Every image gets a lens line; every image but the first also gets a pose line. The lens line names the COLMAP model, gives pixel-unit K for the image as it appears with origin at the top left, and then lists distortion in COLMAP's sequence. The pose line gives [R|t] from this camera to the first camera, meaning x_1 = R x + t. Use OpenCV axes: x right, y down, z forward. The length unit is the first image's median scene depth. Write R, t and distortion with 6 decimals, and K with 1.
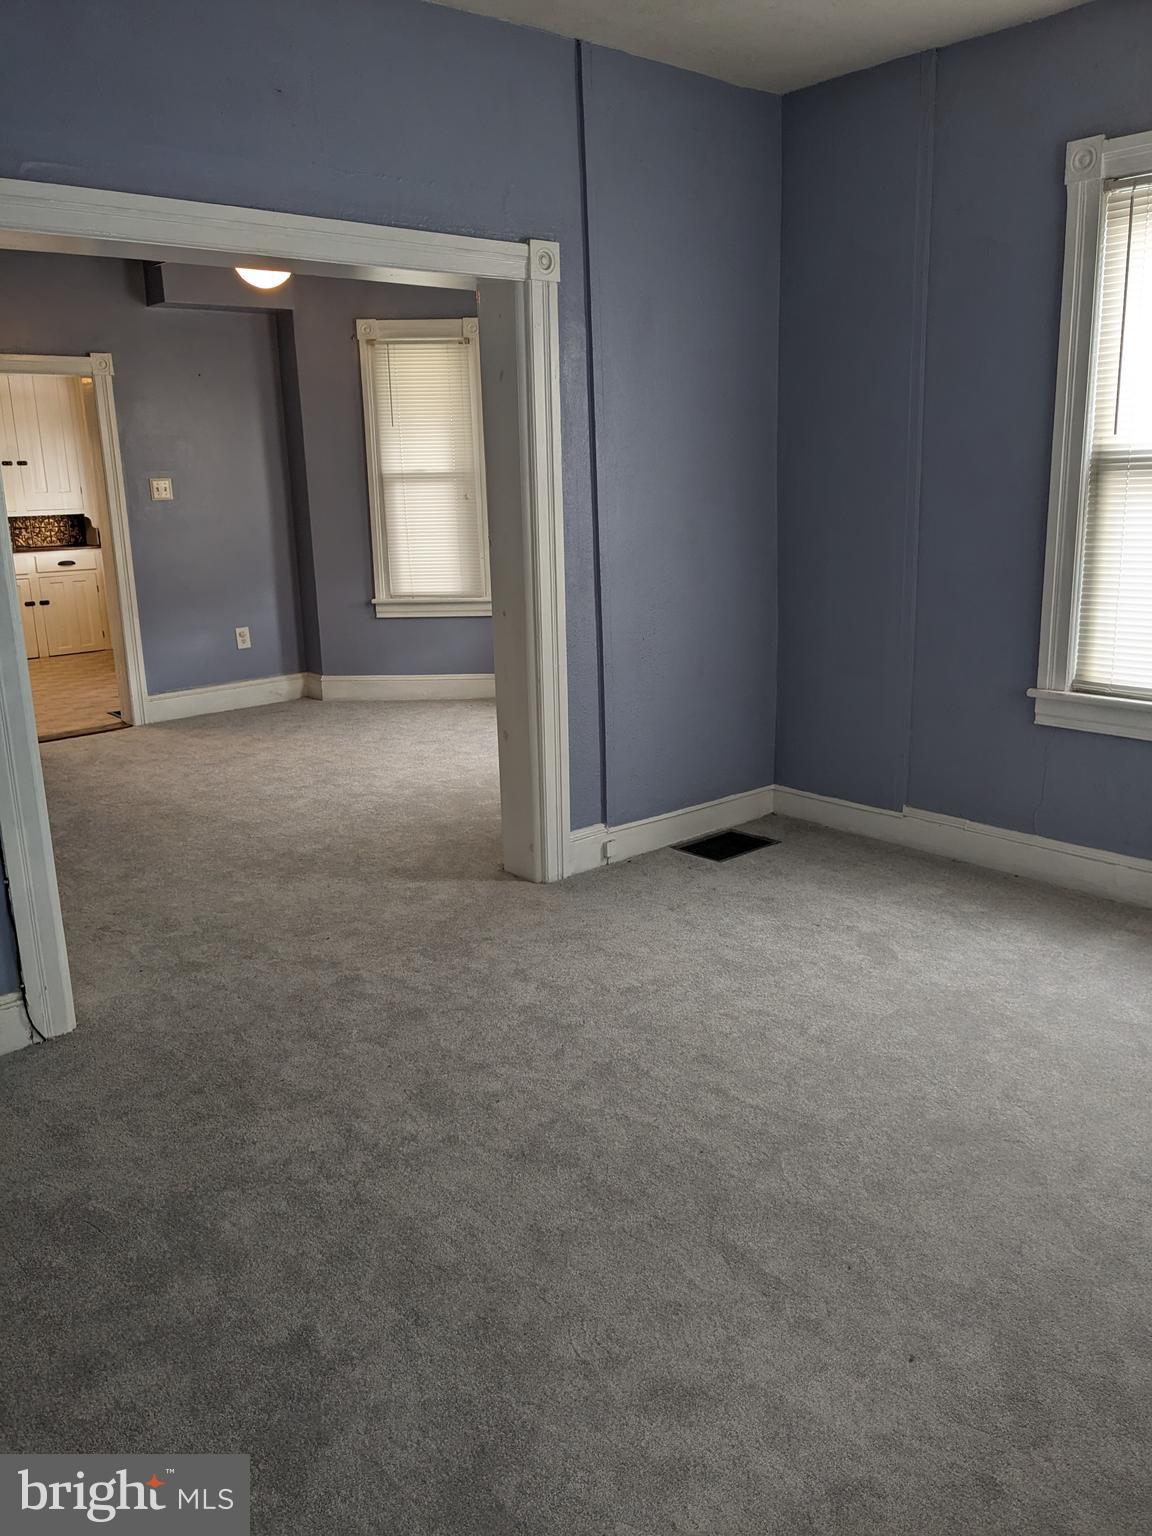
lens RADIAL K [[1219.4, 0, 605.0], [0, 1219.4, 771.6], [0, 0, 1]] dist [0.057683, -0.098543]
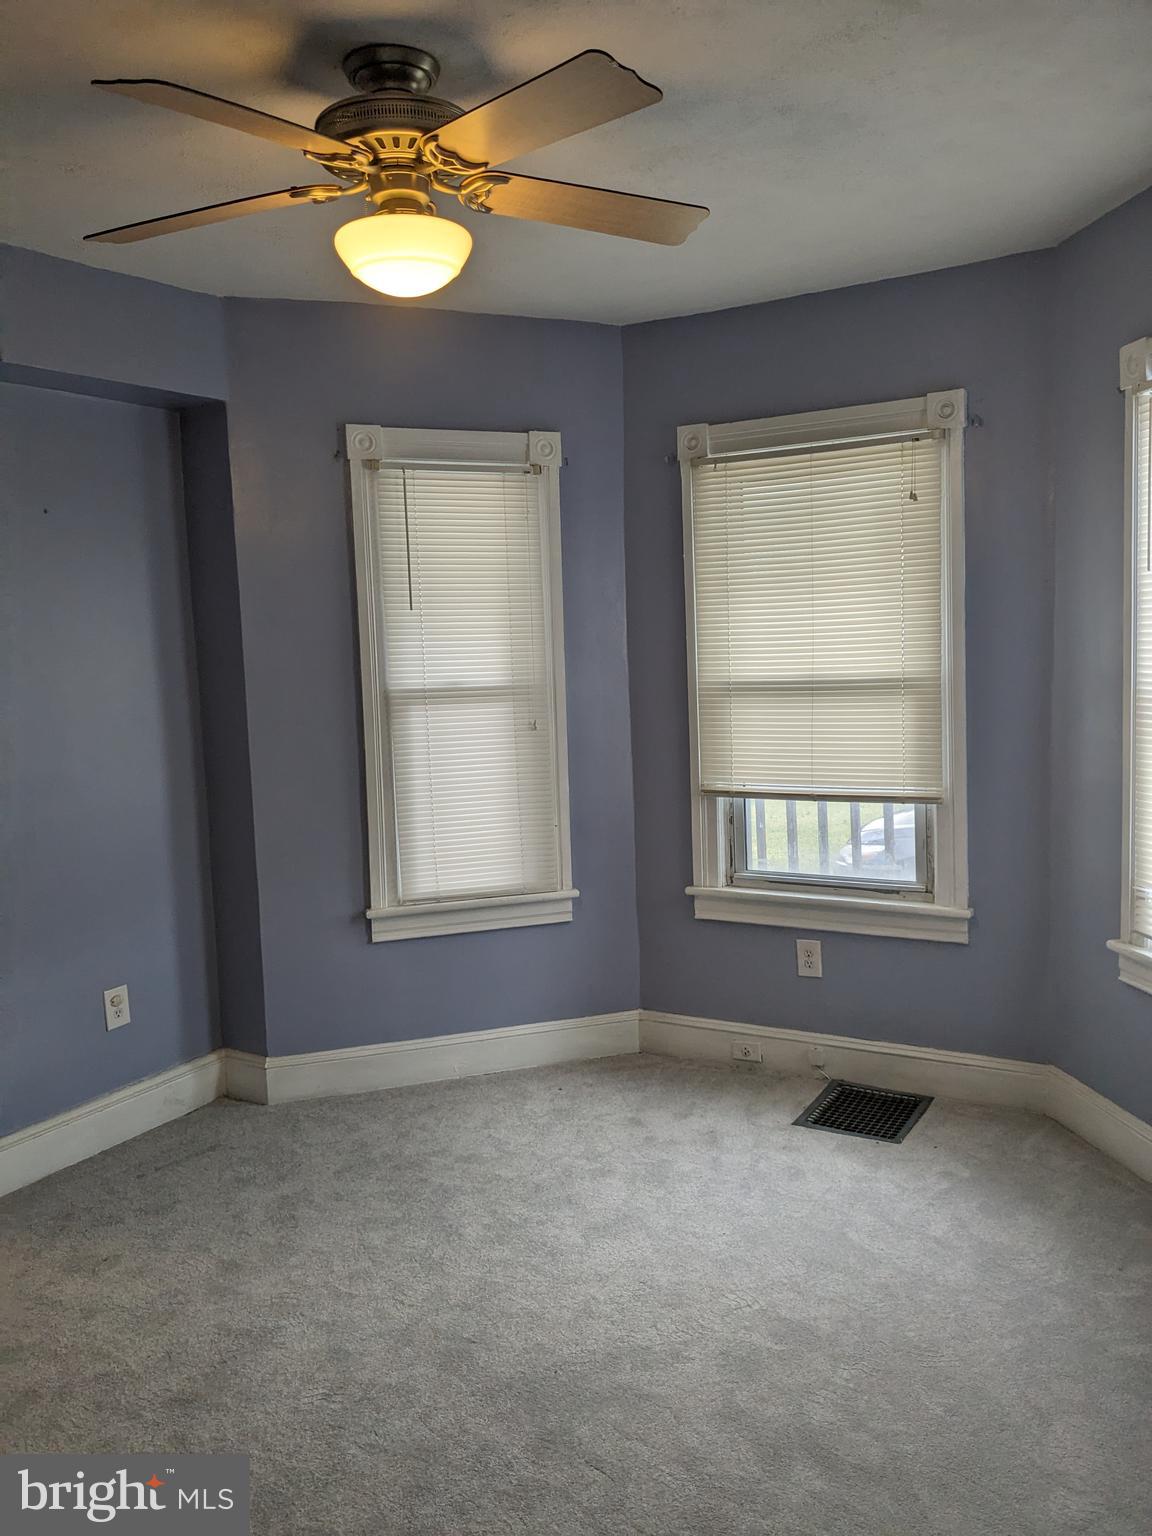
lens RADIAL K [[1215.0, 0, 623.0], [0, 1215.0, 773.2], [0, 0, 1]] dist [0.083880, -0.128589]
pose [[0.950236, -0.039228, 0.309050, -0.251651], [0.082003, 0.988552, -0.126654, -0.124656], [-0.300544, 0.145695, 0.942574, 0.440795]]
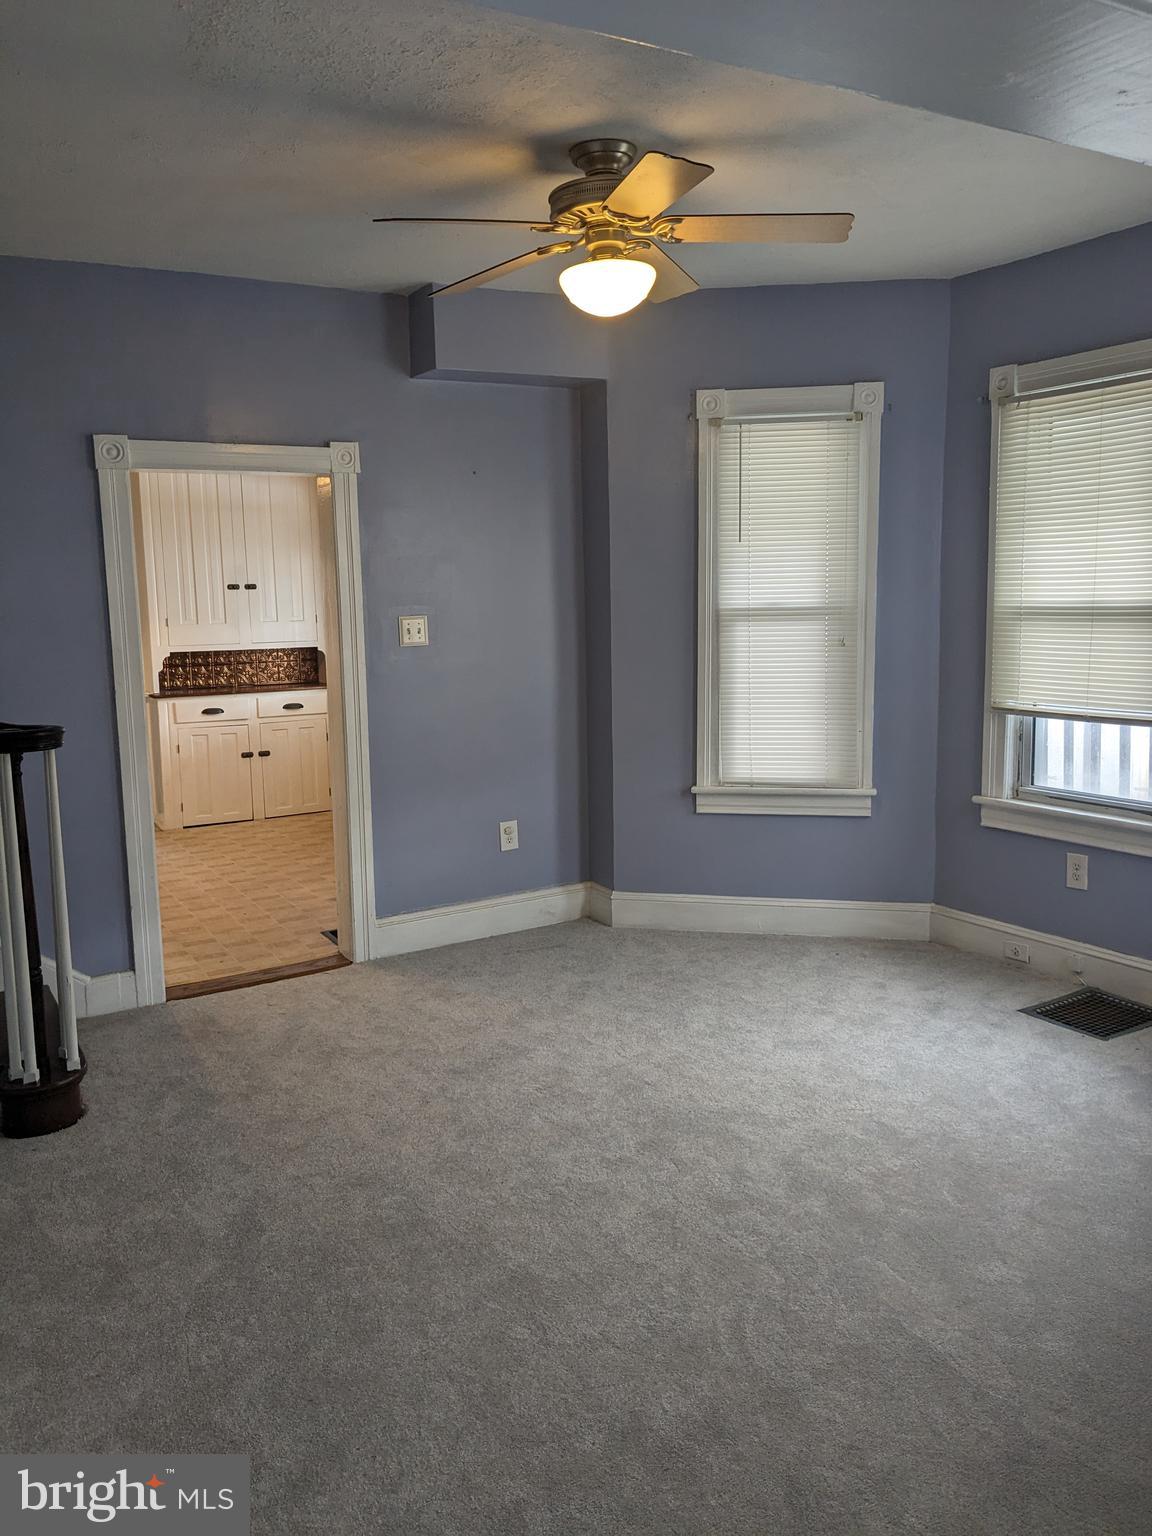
lens RADIAL K [[1215.8, 0, 576.0], [0, 1215.8, 768.0], [0, 0, 1]] dist [0.076443, -0.128032]
pose [[0.980558, 0.033261, -0.193392, -0.124072], [-0.050427, 0.995144, -0.084532, -0.091430], [0.189641, 0.092641, 0.977473, 0.320940]]
